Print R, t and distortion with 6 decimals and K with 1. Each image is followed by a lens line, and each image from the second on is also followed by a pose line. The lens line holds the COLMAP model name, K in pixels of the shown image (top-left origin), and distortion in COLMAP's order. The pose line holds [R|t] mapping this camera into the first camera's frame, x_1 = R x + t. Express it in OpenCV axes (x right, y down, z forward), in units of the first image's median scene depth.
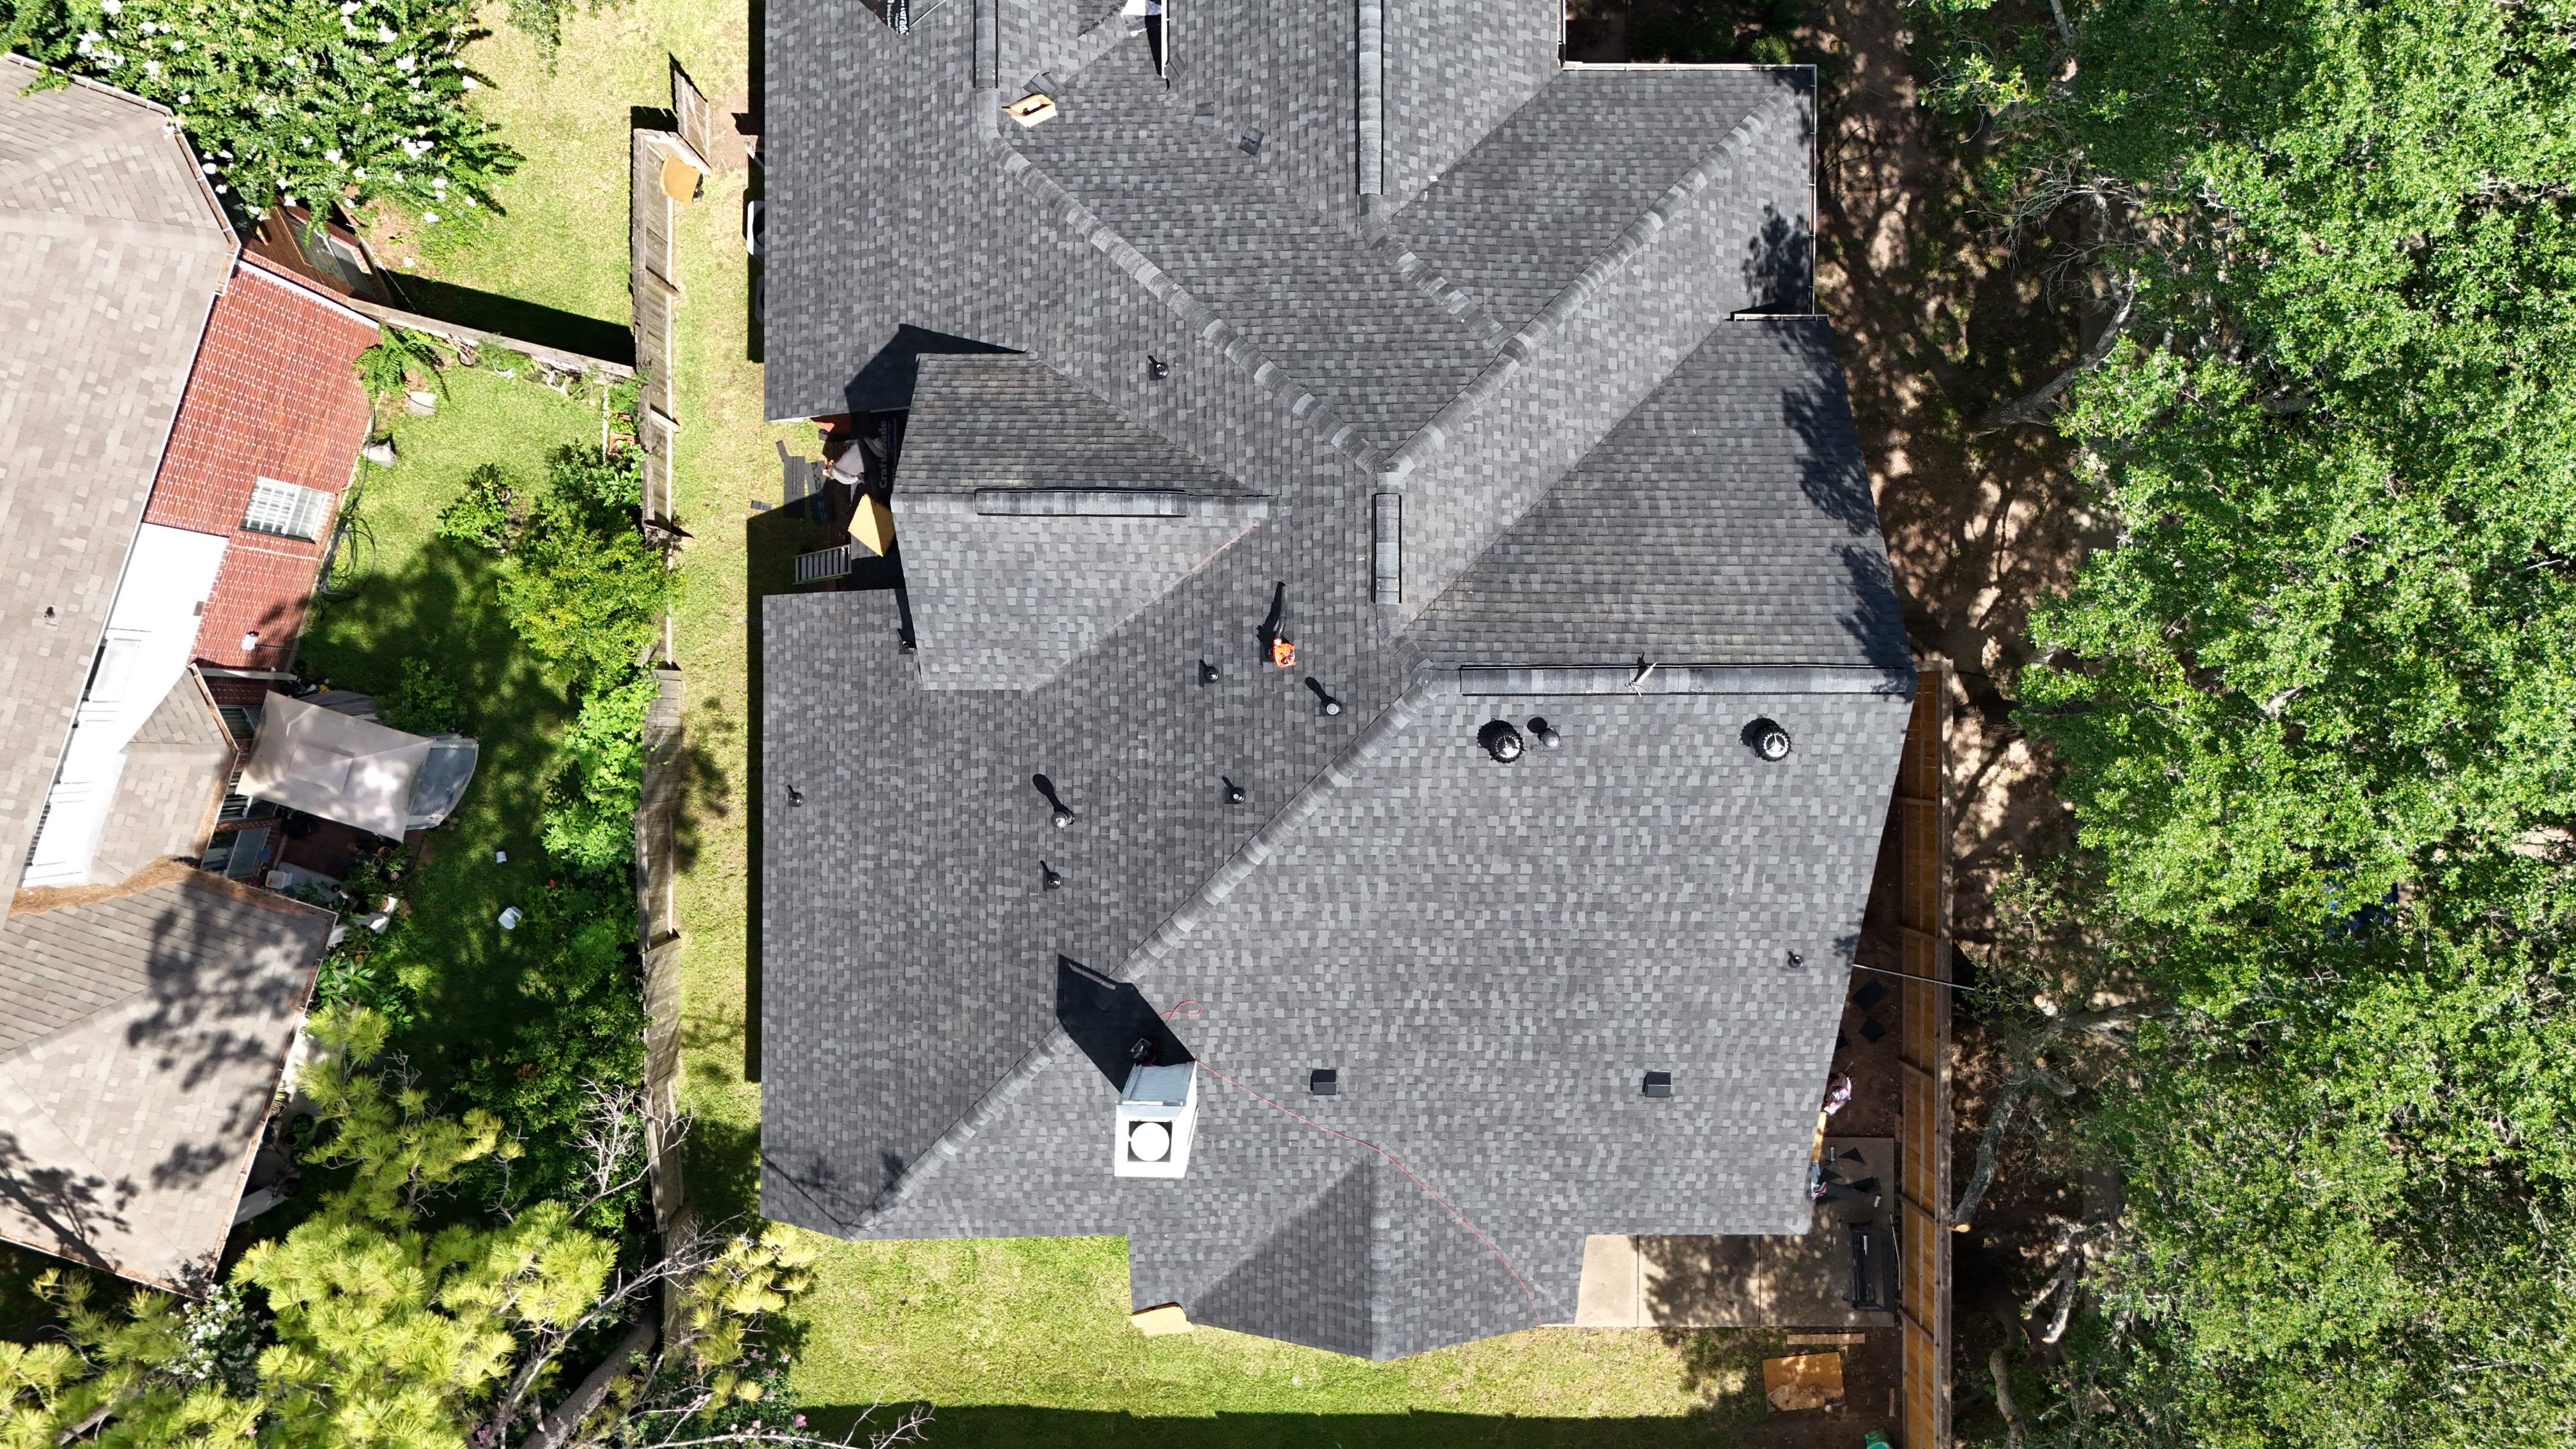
lens RADIAL K [[1930.9, 0, 1286.9], [0, 1930.9, 734.9], [0, 0, 1]] dist [0.059501, -0.057697]
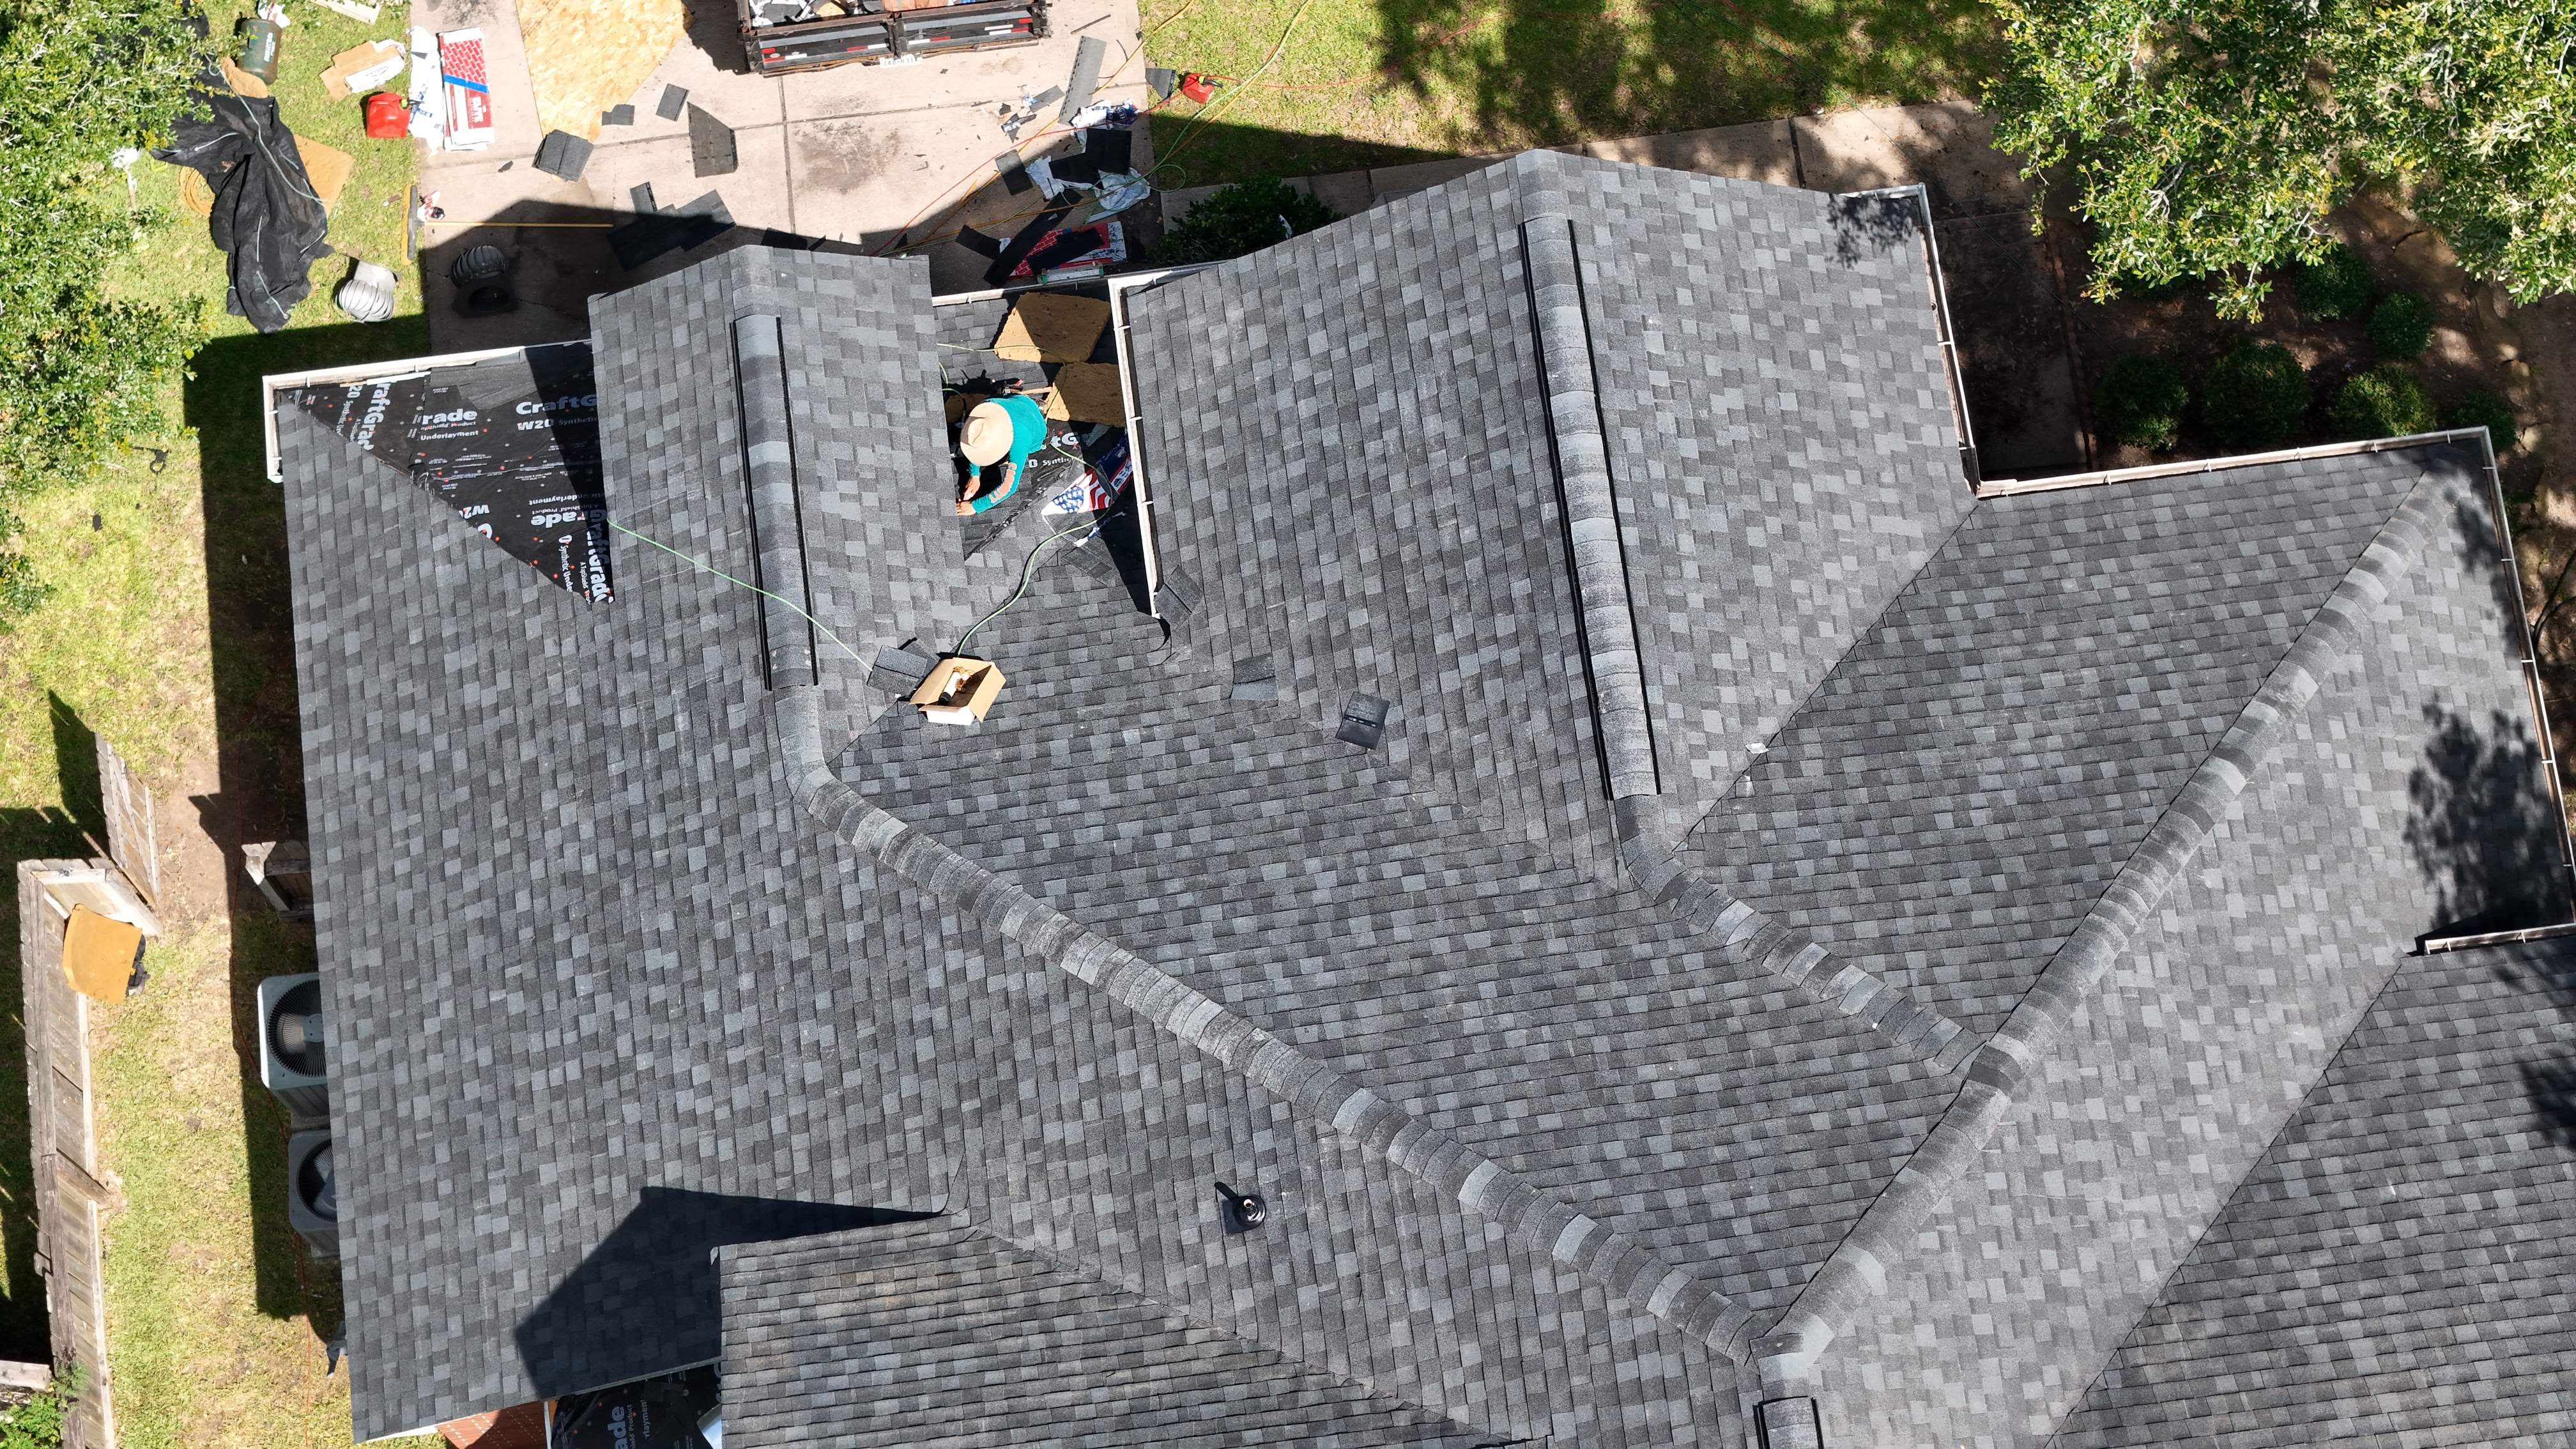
lens RADIAL K [[5223.9, 0, 1312.1], [0, 5223.9, 727.5], [0, 0, 1]] dist [-0.136182, 0.000000]
pose [[0.991504, -0.126137, 0.031764, -0.072763], [0.129992, 0.952140, -0.276643, 0.048849], [0.004652, 0.278422, 0.960448, -0.232811]]
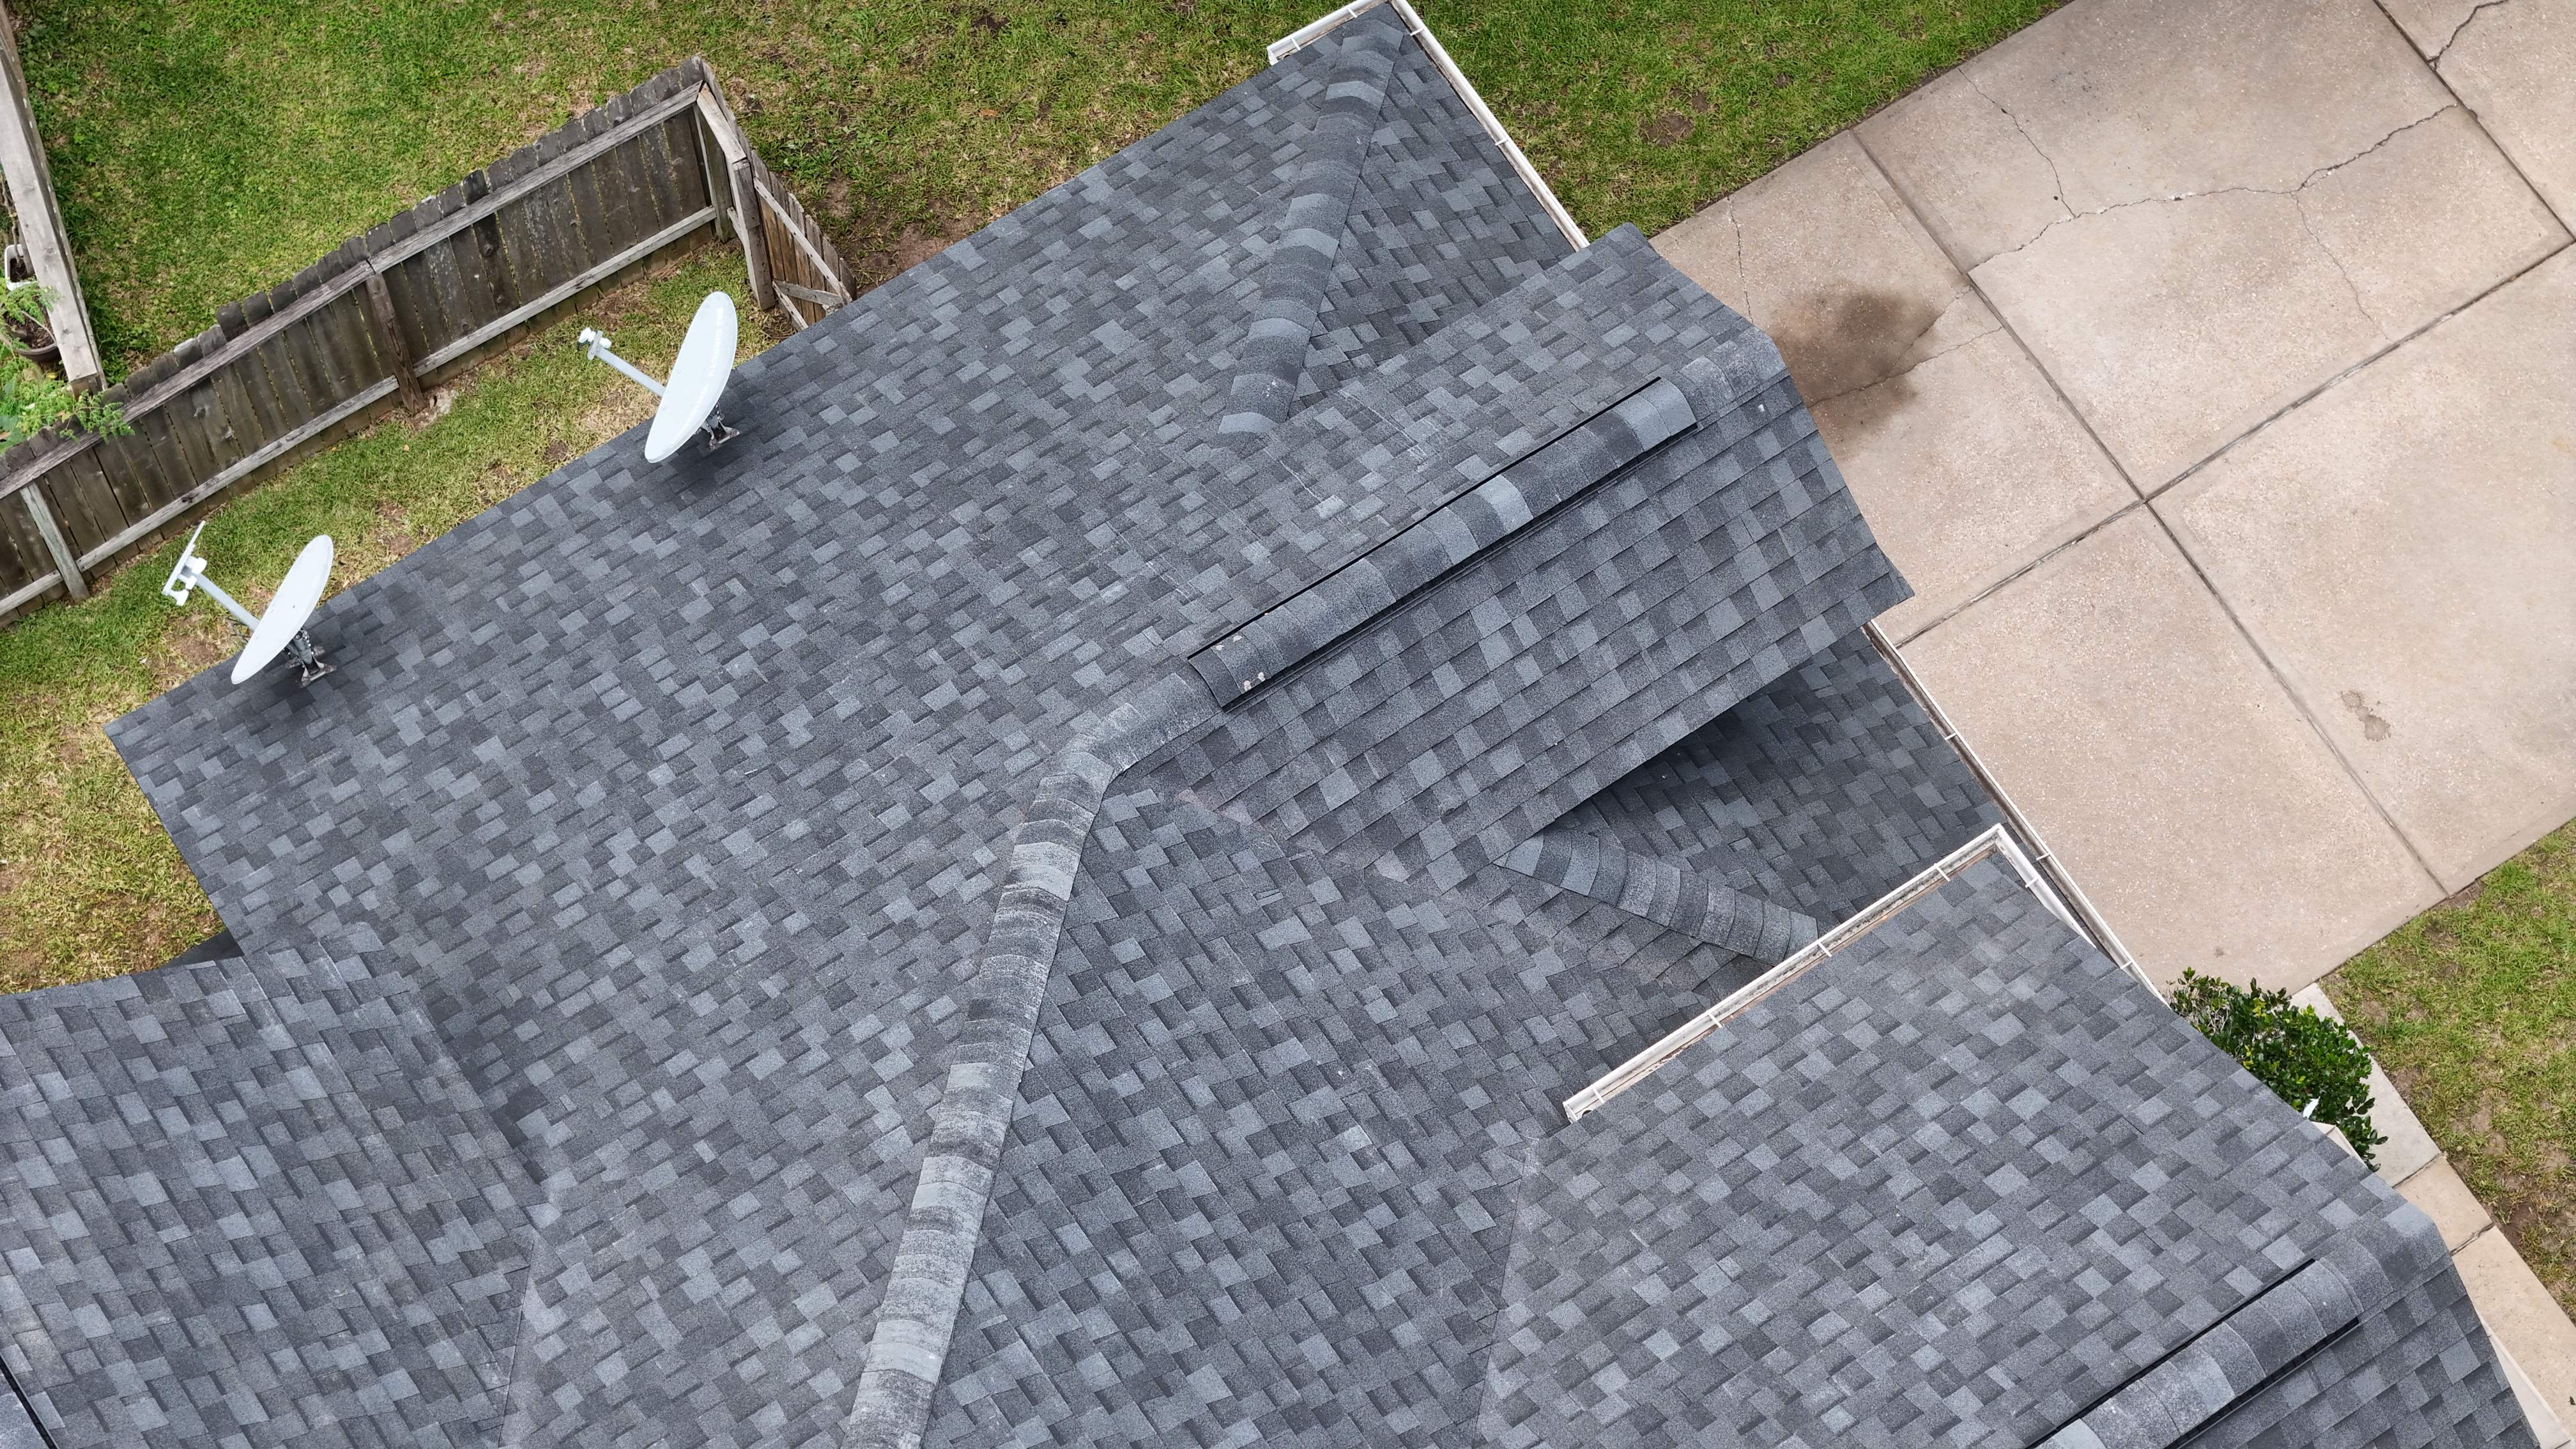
lens RADIAL K [[5223.9, 0, 1288.0], [0, 5223.9, 729.3], [0, 0, 1]] dist [-0.136182, 0.000000]
pose [[0.550237, 0.769851, -0.323373, 0.146895], [-0.835006, 0.508230, -0.210872, -0.159884], [0.002007, 0.386048, 0.922477, 0.198688]]
